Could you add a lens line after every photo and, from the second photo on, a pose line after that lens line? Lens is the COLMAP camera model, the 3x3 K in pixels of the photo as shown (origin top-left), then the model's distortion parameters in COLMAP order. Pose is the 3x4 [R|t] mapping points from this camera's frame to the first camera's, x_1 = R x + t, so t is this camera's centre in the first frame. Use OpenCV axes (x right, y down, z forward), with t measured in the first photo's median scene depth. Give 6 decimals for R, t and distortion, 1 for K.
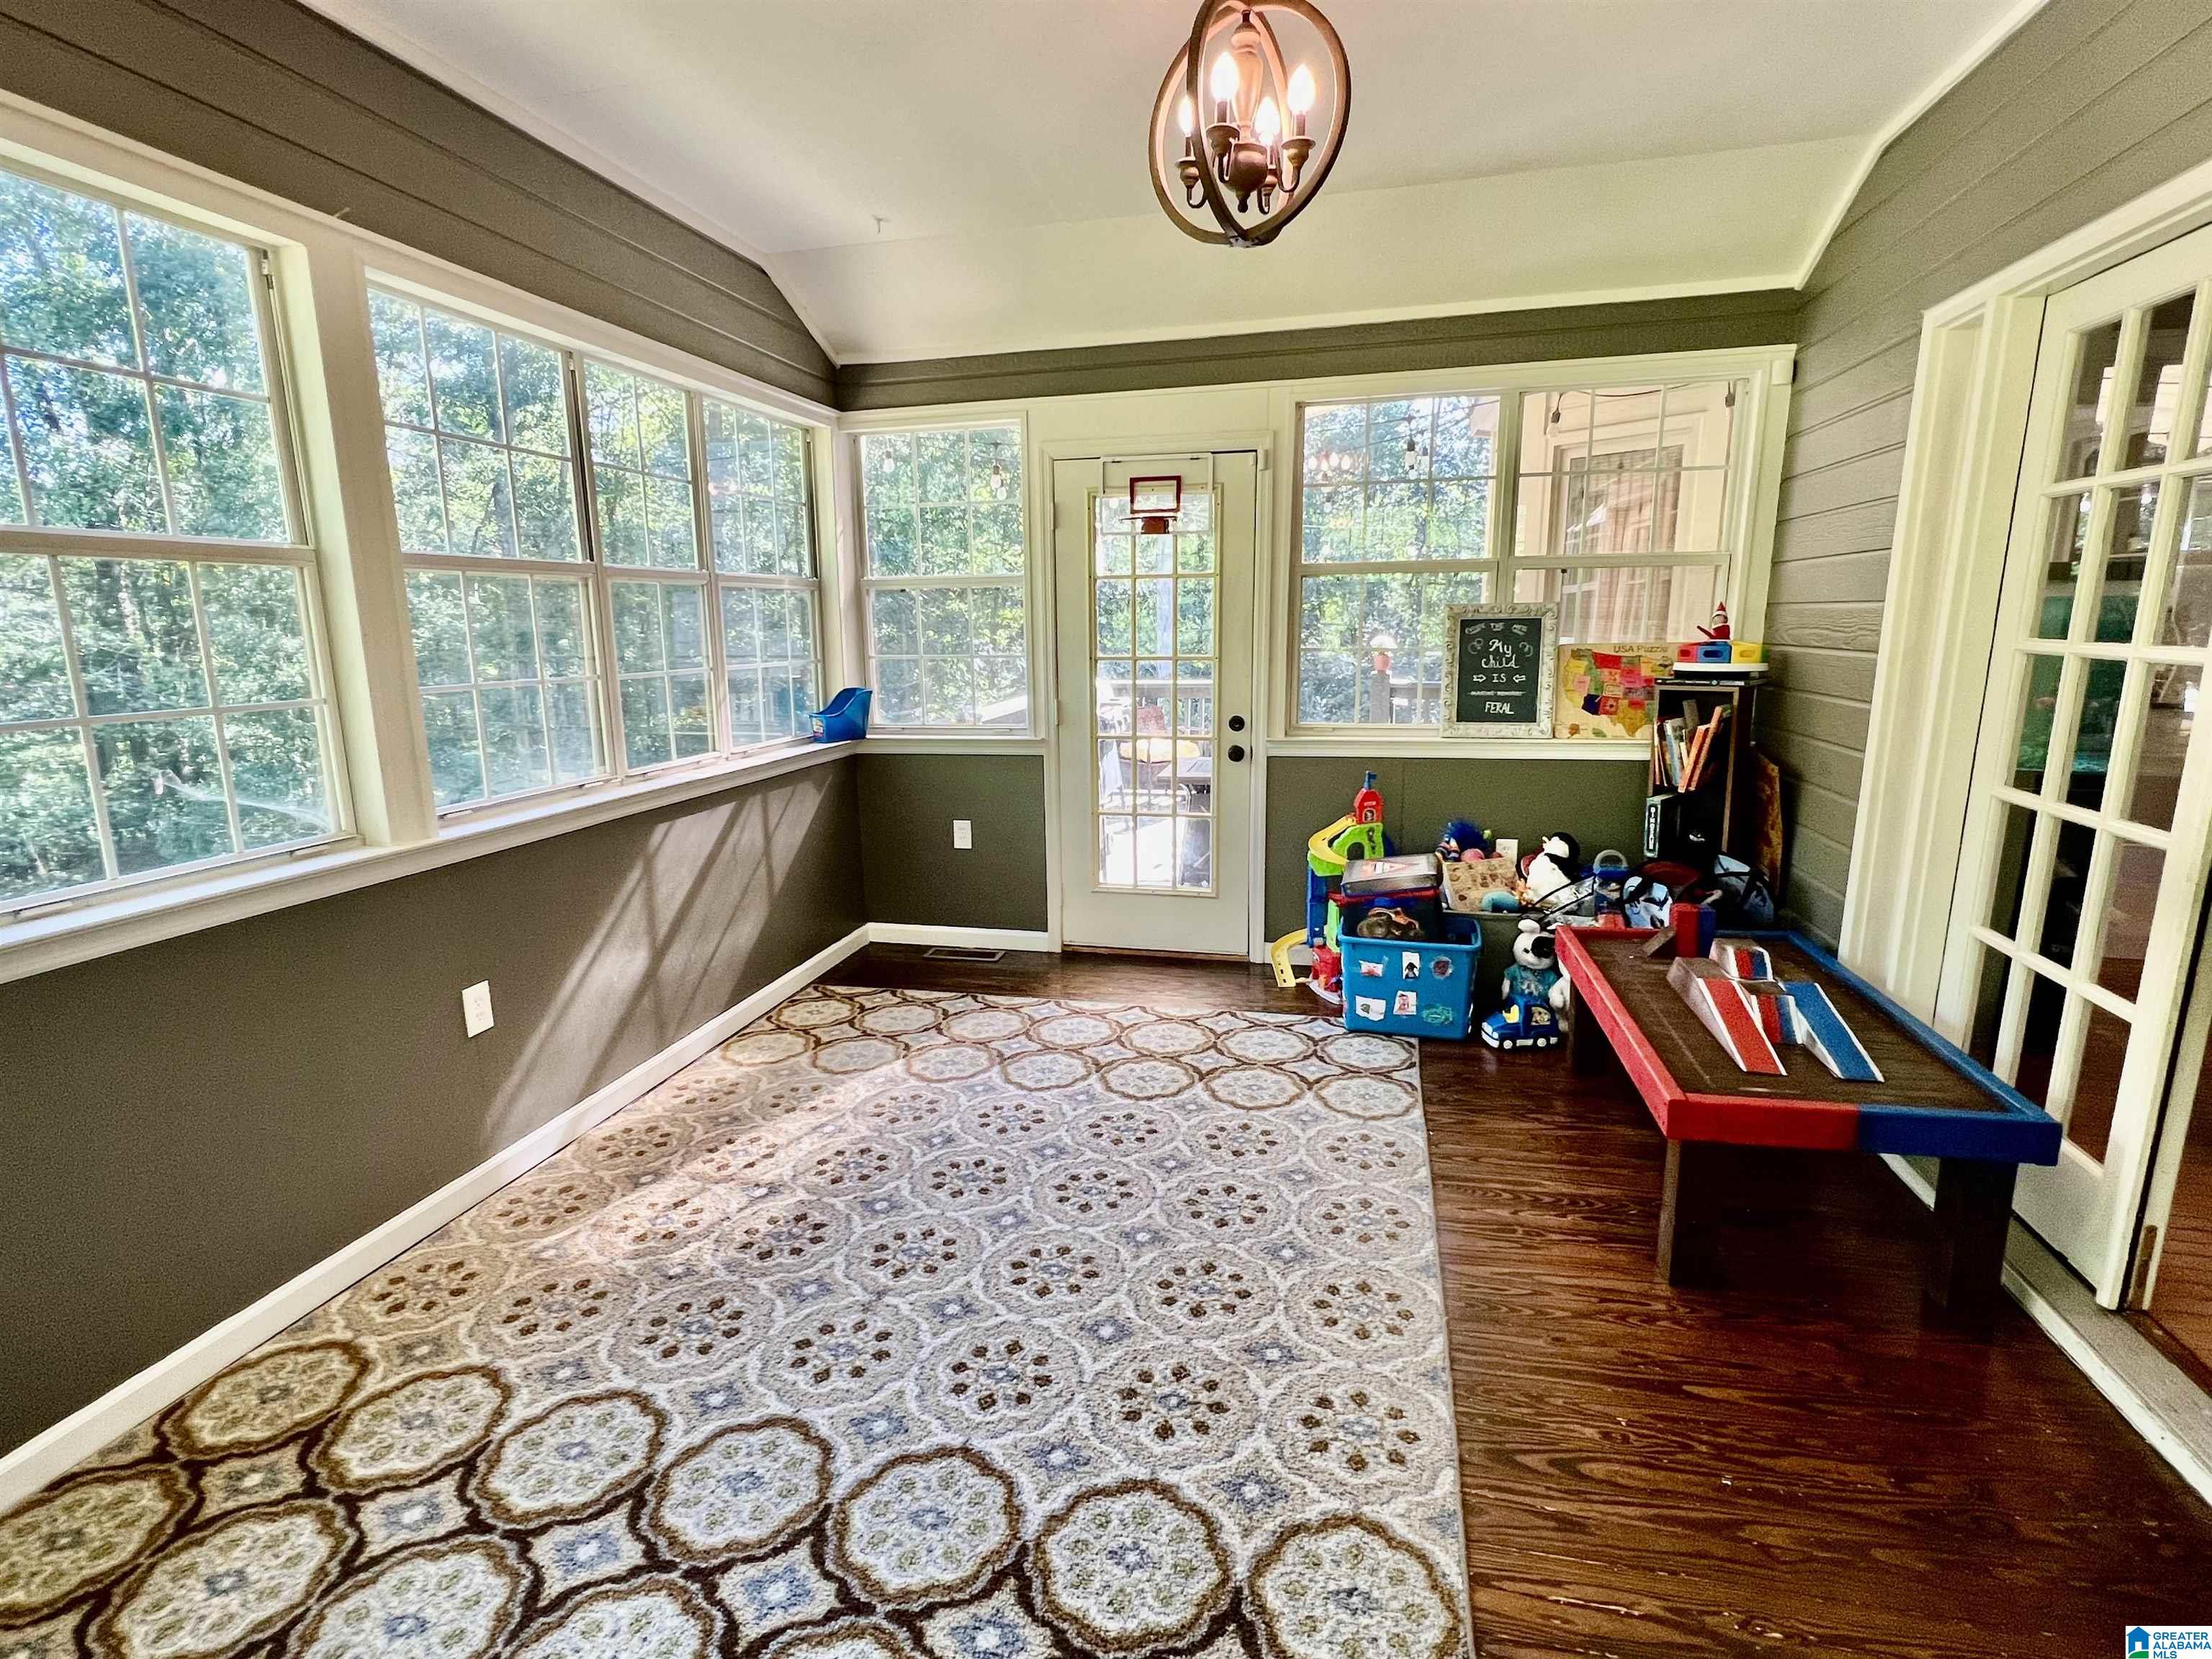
lens RADIAL K [[1089.2, 0, 1106.6], [0, 1089.2, 836.6], [0, 0, 1]] dist [-0.001245, -0.000431]
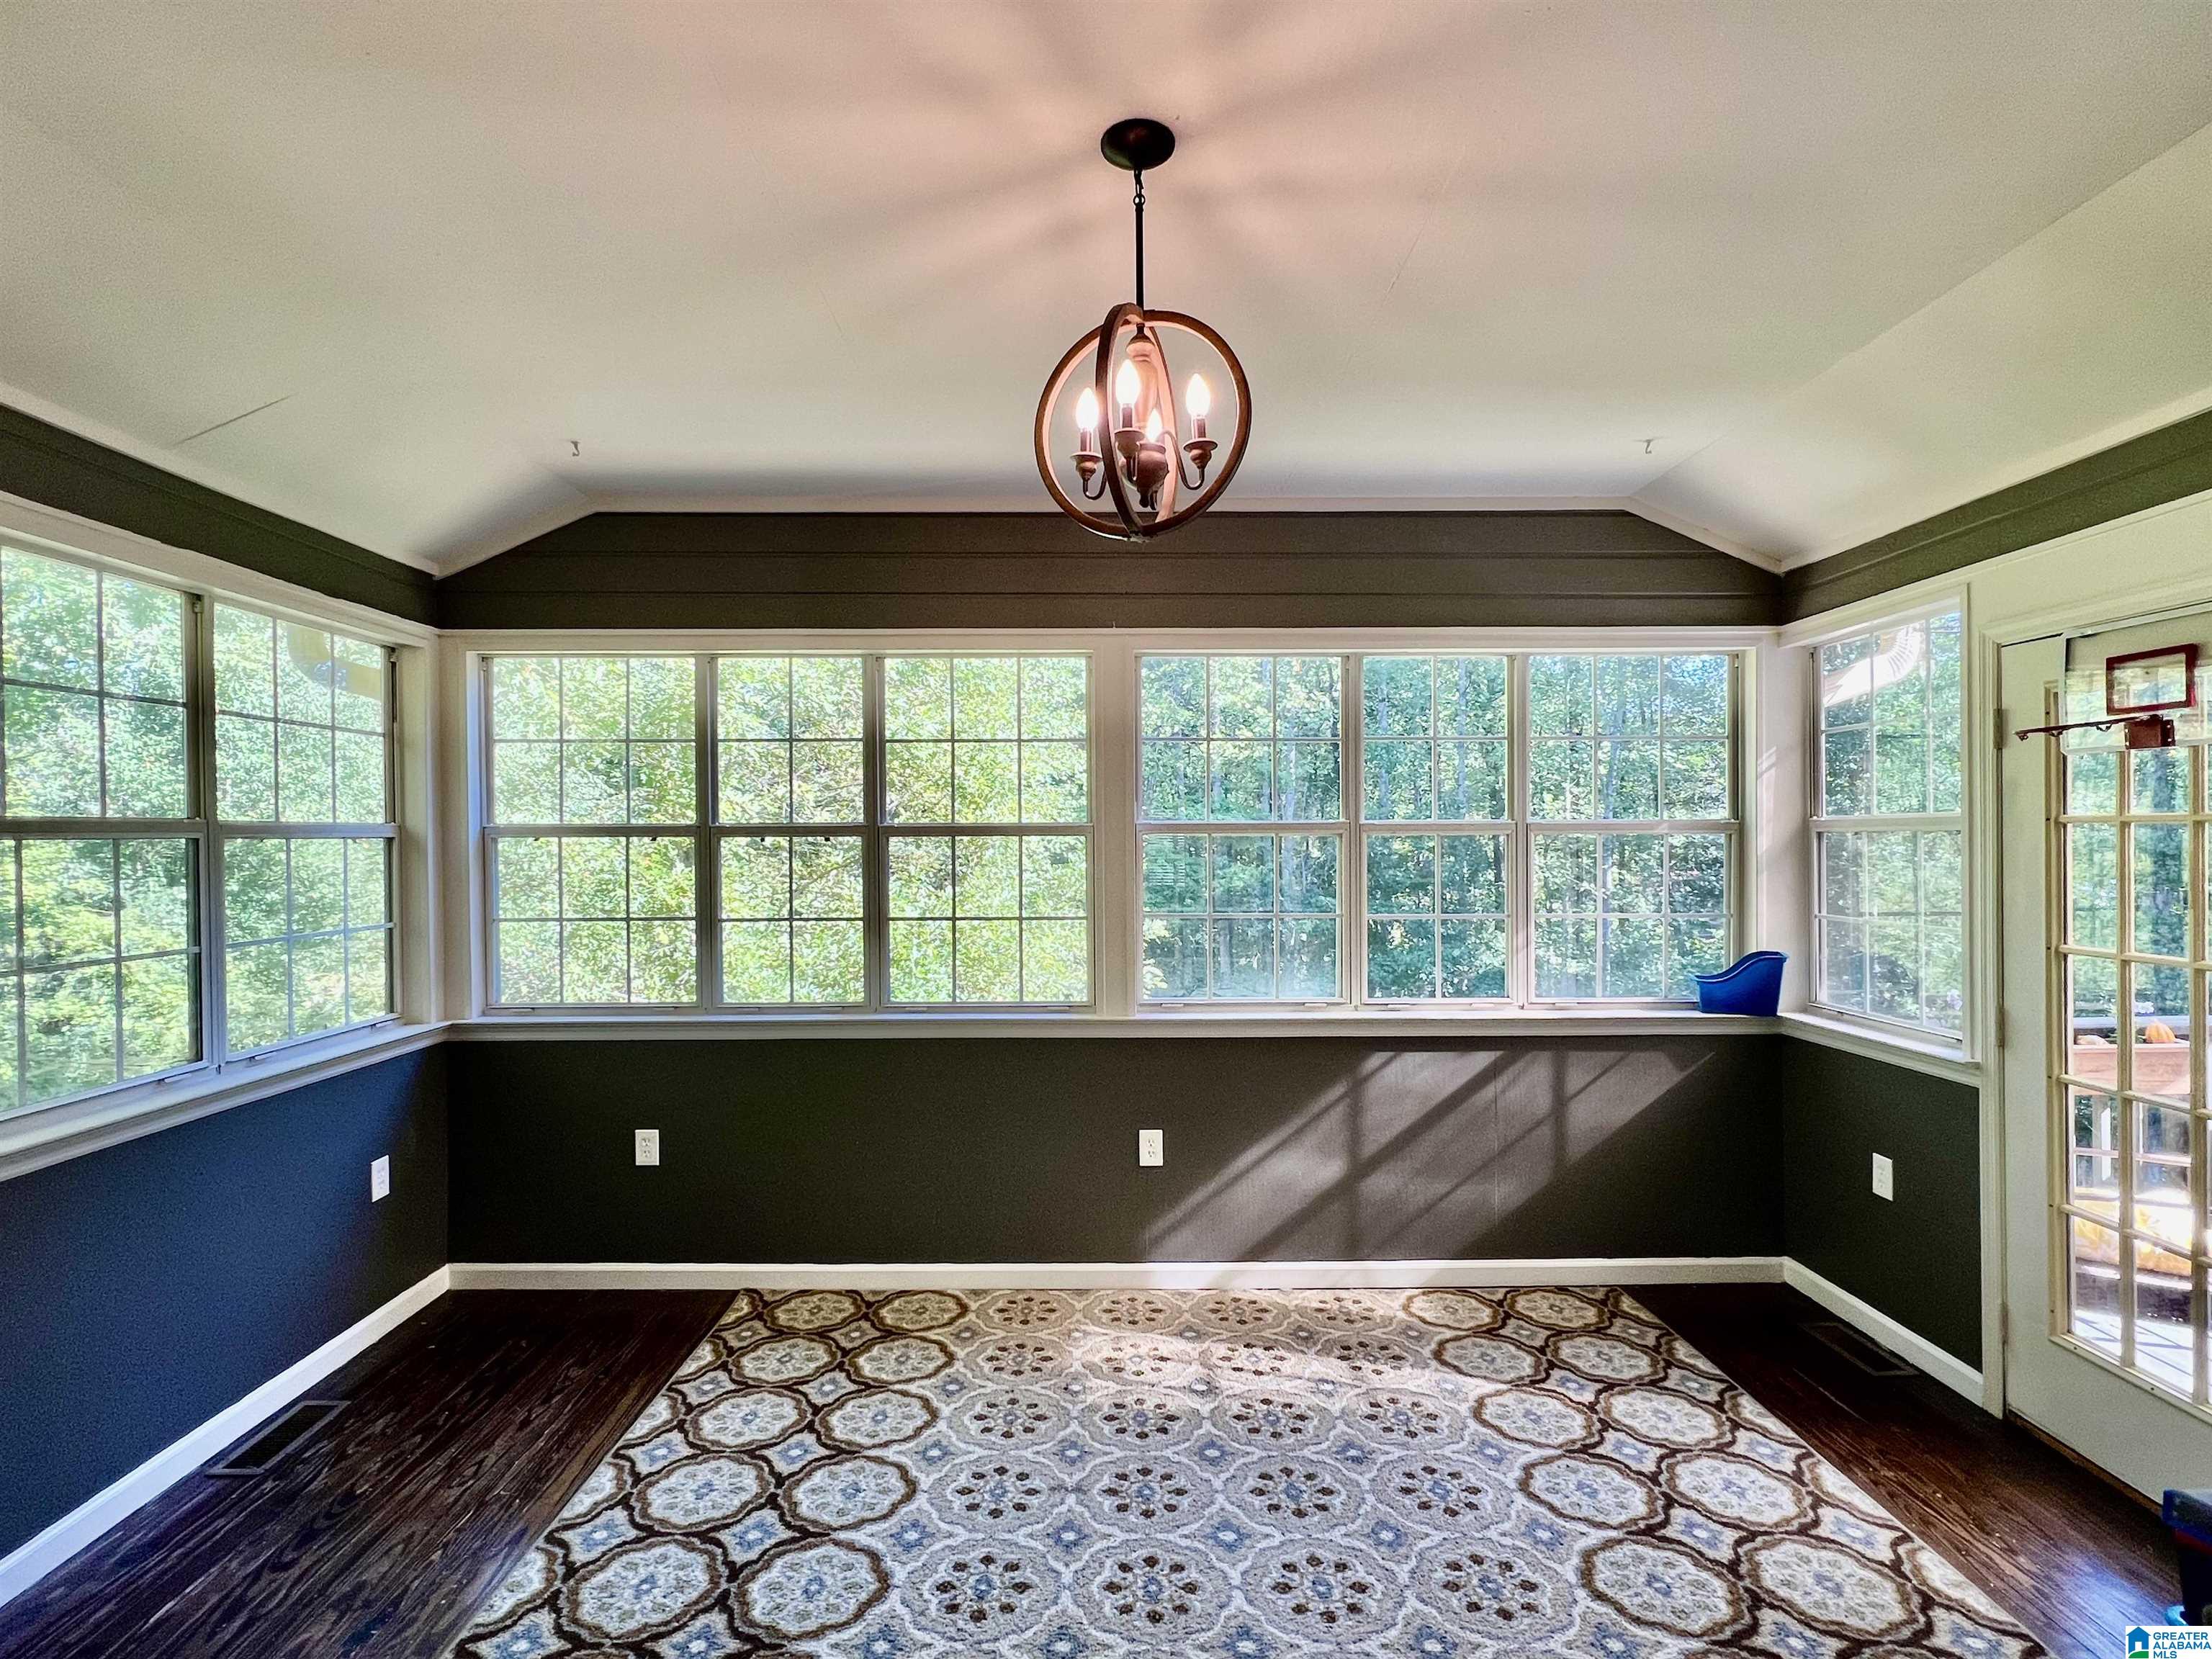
lens RADIAL K [[1089.2, 0, 1103.0], [0, 1089.2, 838.4], [0, 0, 1]] dist [-0.001245, -0.000431]
pose [[0.228821, 0.007929, -0.973436, 0.622888], [-0.186901, 0.981721, -0.035938, -0.138796], [0.955358, 0.190159, 0.226121, 0.467300]]
